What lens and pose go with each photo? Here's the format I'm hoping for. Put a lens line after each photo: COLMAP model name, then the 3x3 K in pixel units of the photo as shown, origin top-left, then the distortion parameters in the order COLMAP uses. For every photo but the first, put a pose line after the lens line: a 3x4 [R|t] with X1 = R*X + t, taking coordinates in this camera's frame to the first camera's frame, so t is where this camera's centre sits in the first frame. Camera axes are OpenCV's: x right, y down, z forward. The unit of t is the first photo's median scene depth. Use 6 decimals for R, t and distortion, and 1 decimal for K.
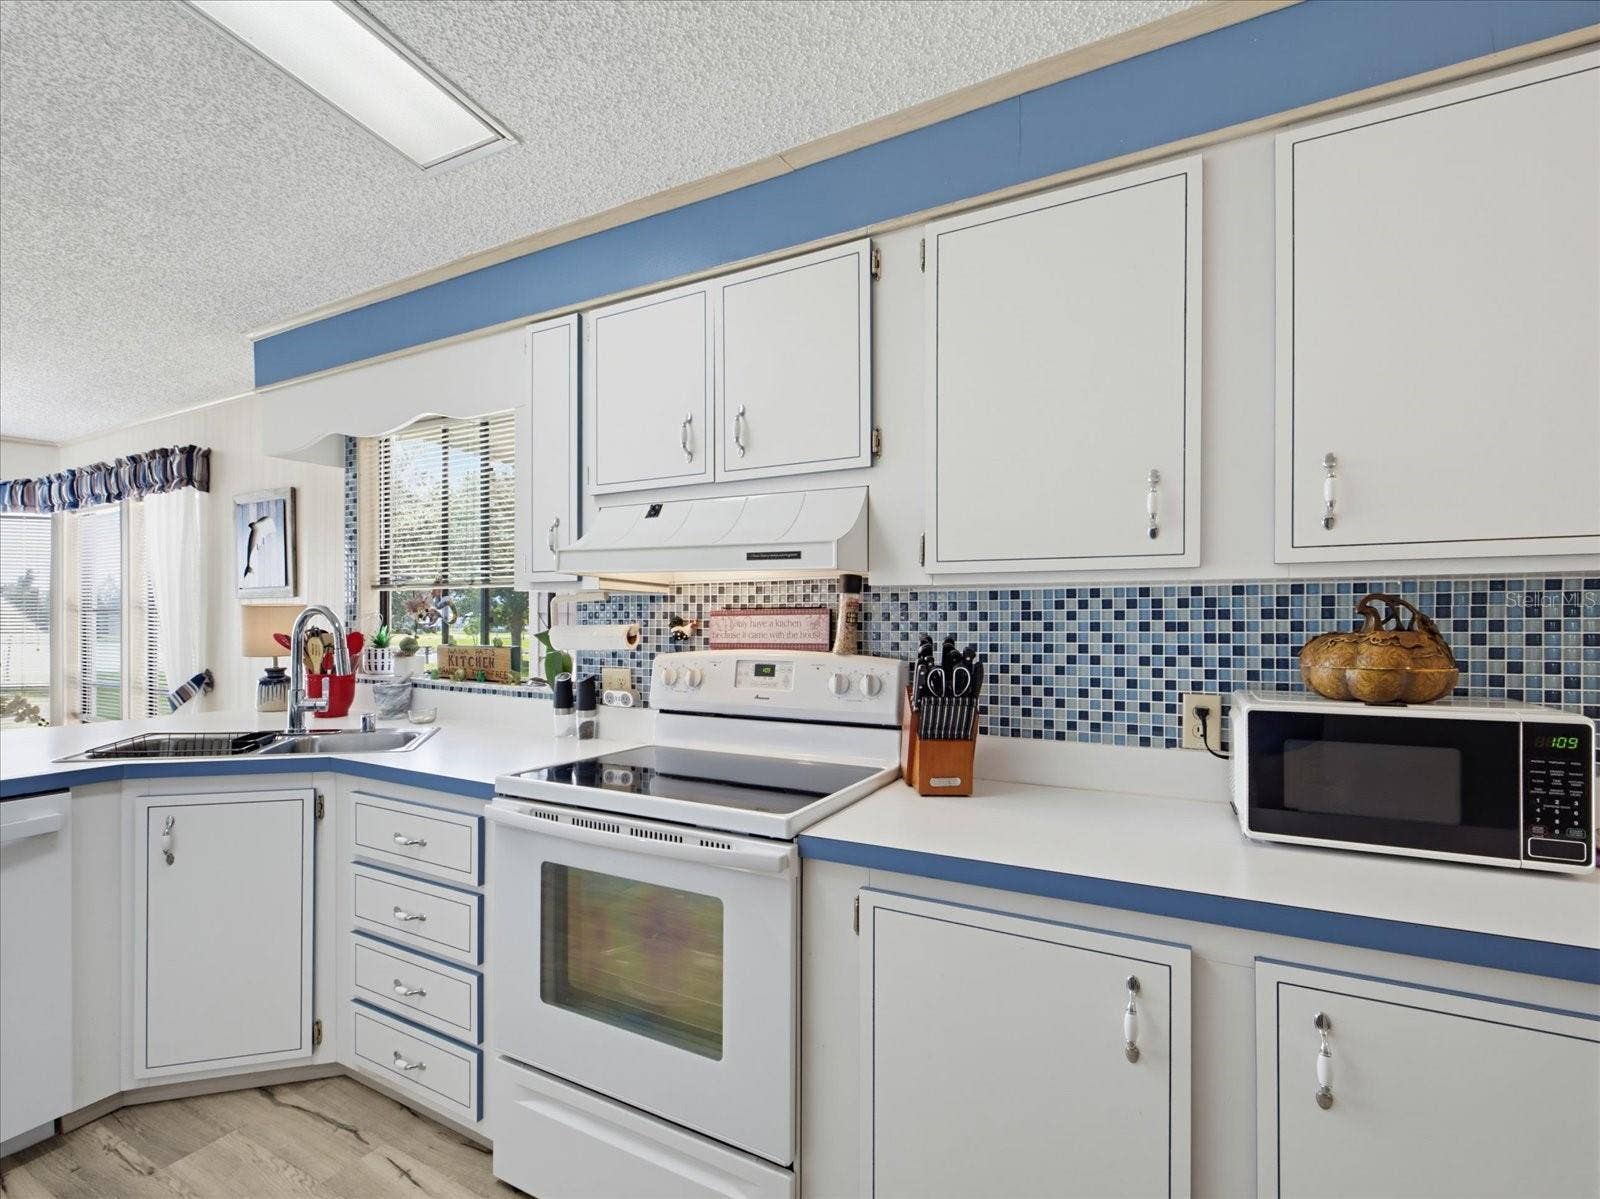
lens RADIAL K [[777.4, 0, 796.4], [0, 777.4, 630.1], [0, 0, 1]] dist [-0.000383, -0.000326]
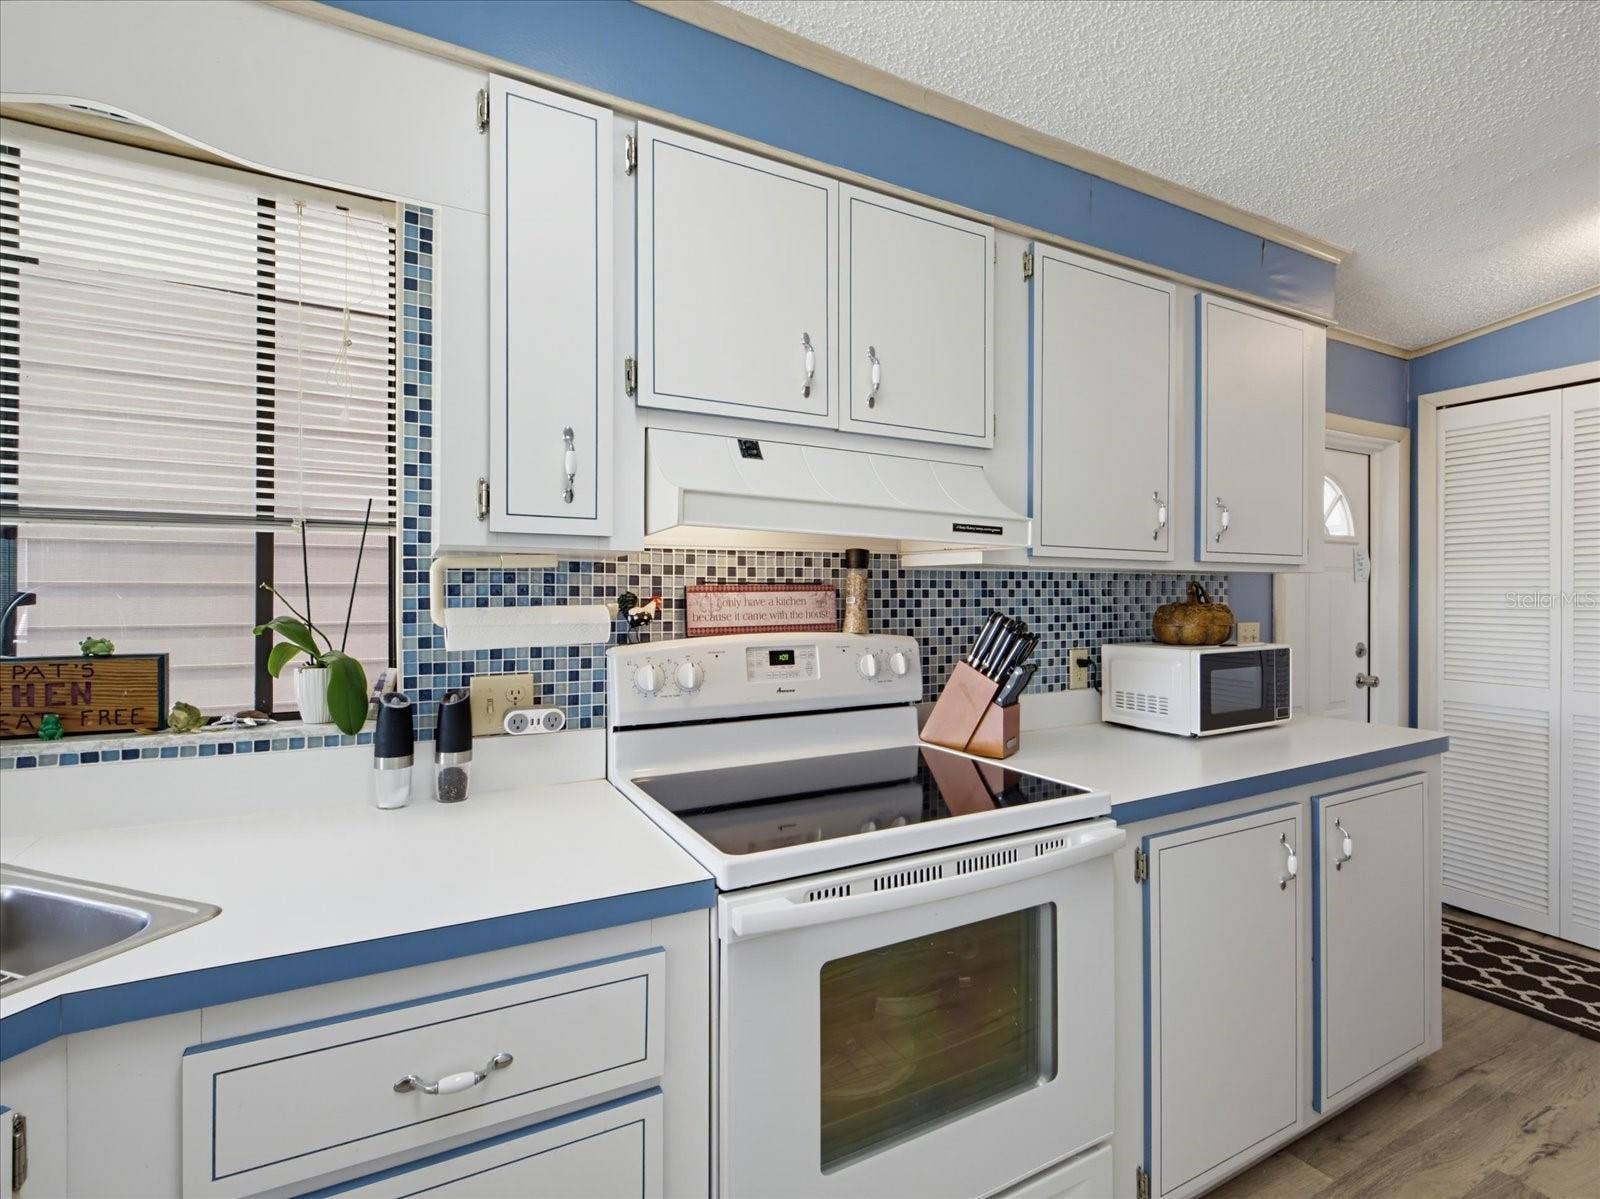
lens RADIAL K [[746.0, 0, 800.0], [0, 746.0, 599.5], [0, 0, 1]] dist [0.001131, -0.000185]
pose [[0.544619, -0.005795, 0.838664, -0.745151], [0.011483, 0.999934, -0.000548, -0.010911], [-0.838605, 0.009928, 0.544650, 0.576325]]
